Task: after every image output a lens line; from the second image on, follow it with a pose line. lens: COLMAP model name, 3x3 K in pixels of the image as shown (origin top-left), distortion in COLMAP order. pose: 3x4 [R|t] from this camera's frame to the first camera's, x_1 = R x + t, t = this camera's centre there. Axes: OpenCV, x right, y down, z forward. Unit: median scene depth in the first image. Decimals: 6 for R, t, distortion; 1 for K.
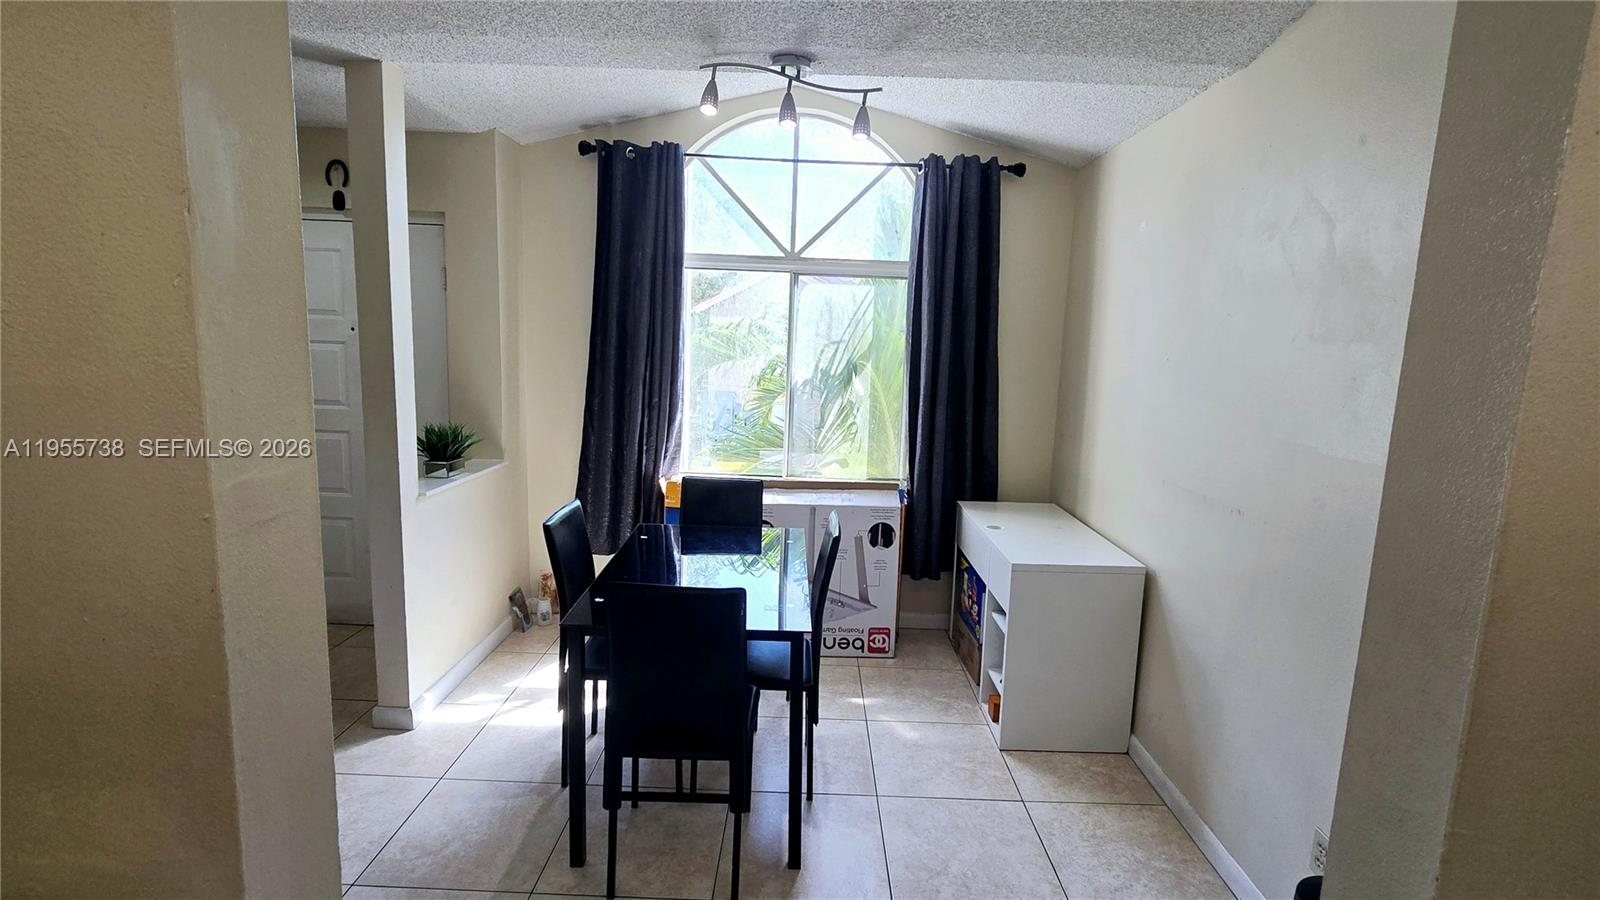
lens RADIAL K [[734.0, 0, 803.1], [0, 734.0, 447.1], [0, 0, 1]] dist [-0.002354, -0.000470]
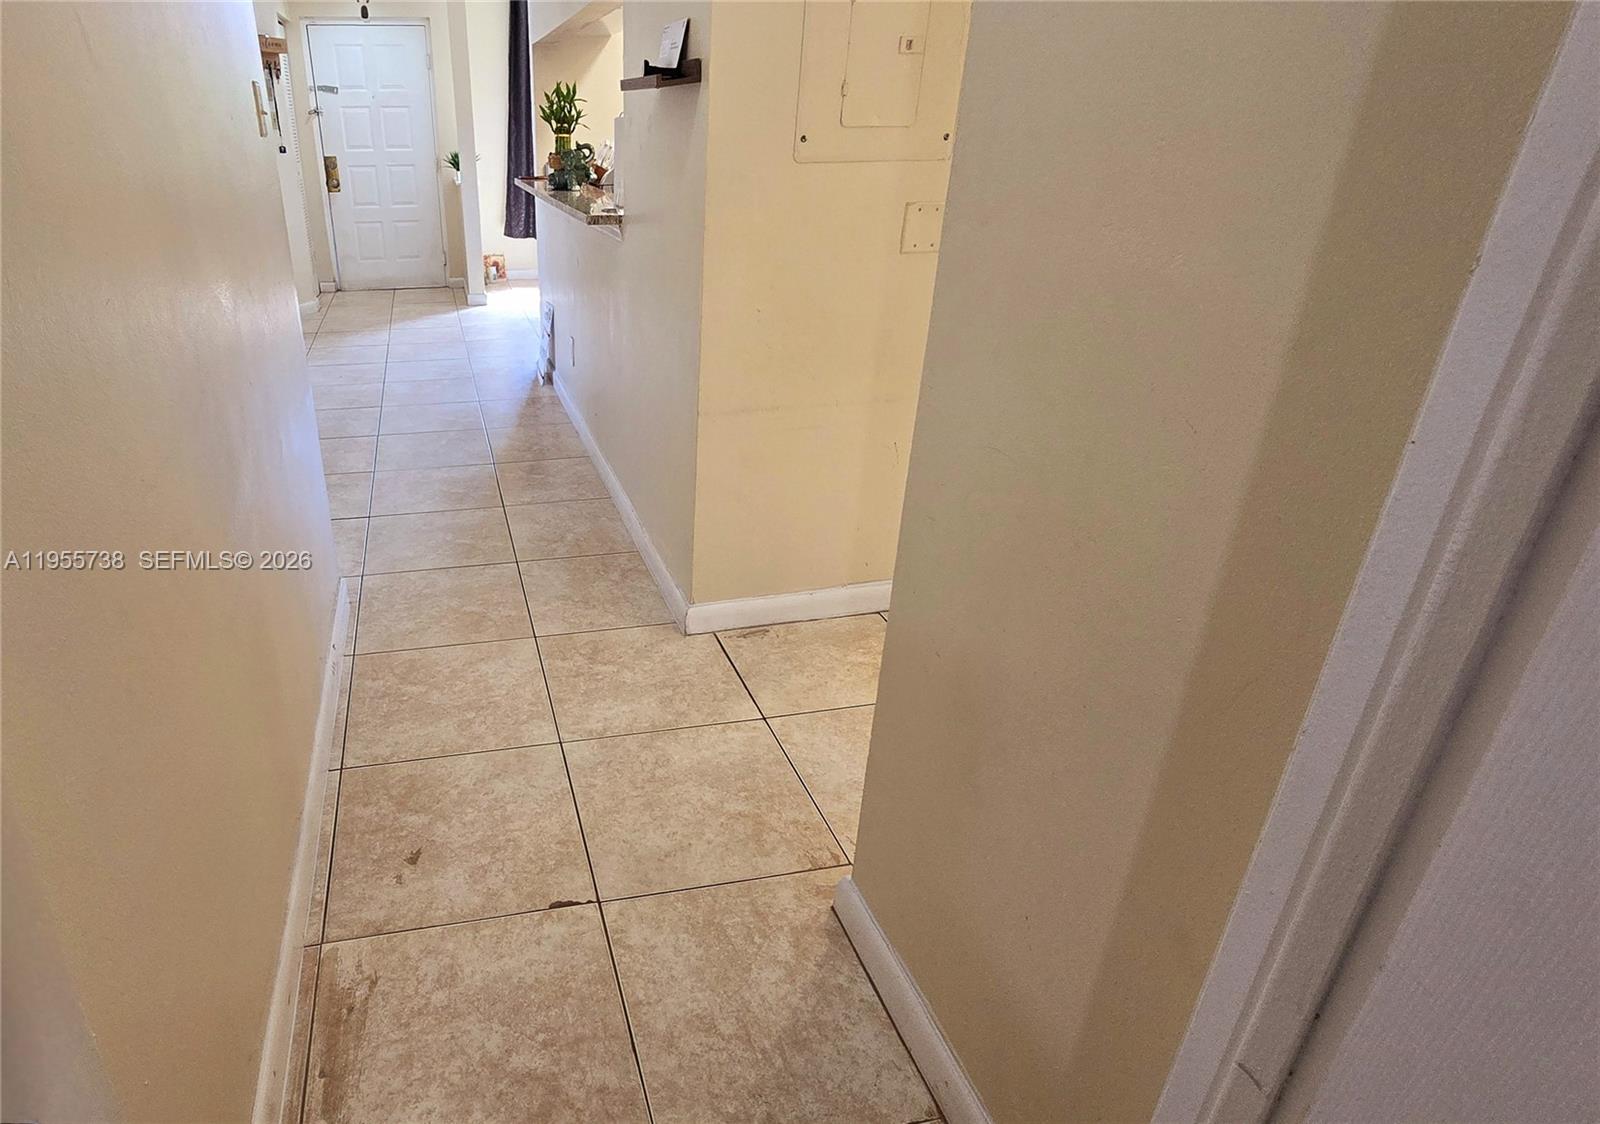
lens RADIAL K [[923.3, 0, 596.2], [0, 923.3, 563.5], [0, 0, 1]] dist [0.002681, 0.000533]
pose [[0.981265, -0.126706, 0.145133, -0.563085], [0.077666, 0.949542, 0.303871, 0.248124], [-0.176313, -0.286907, 0.941594, -1.385007]]
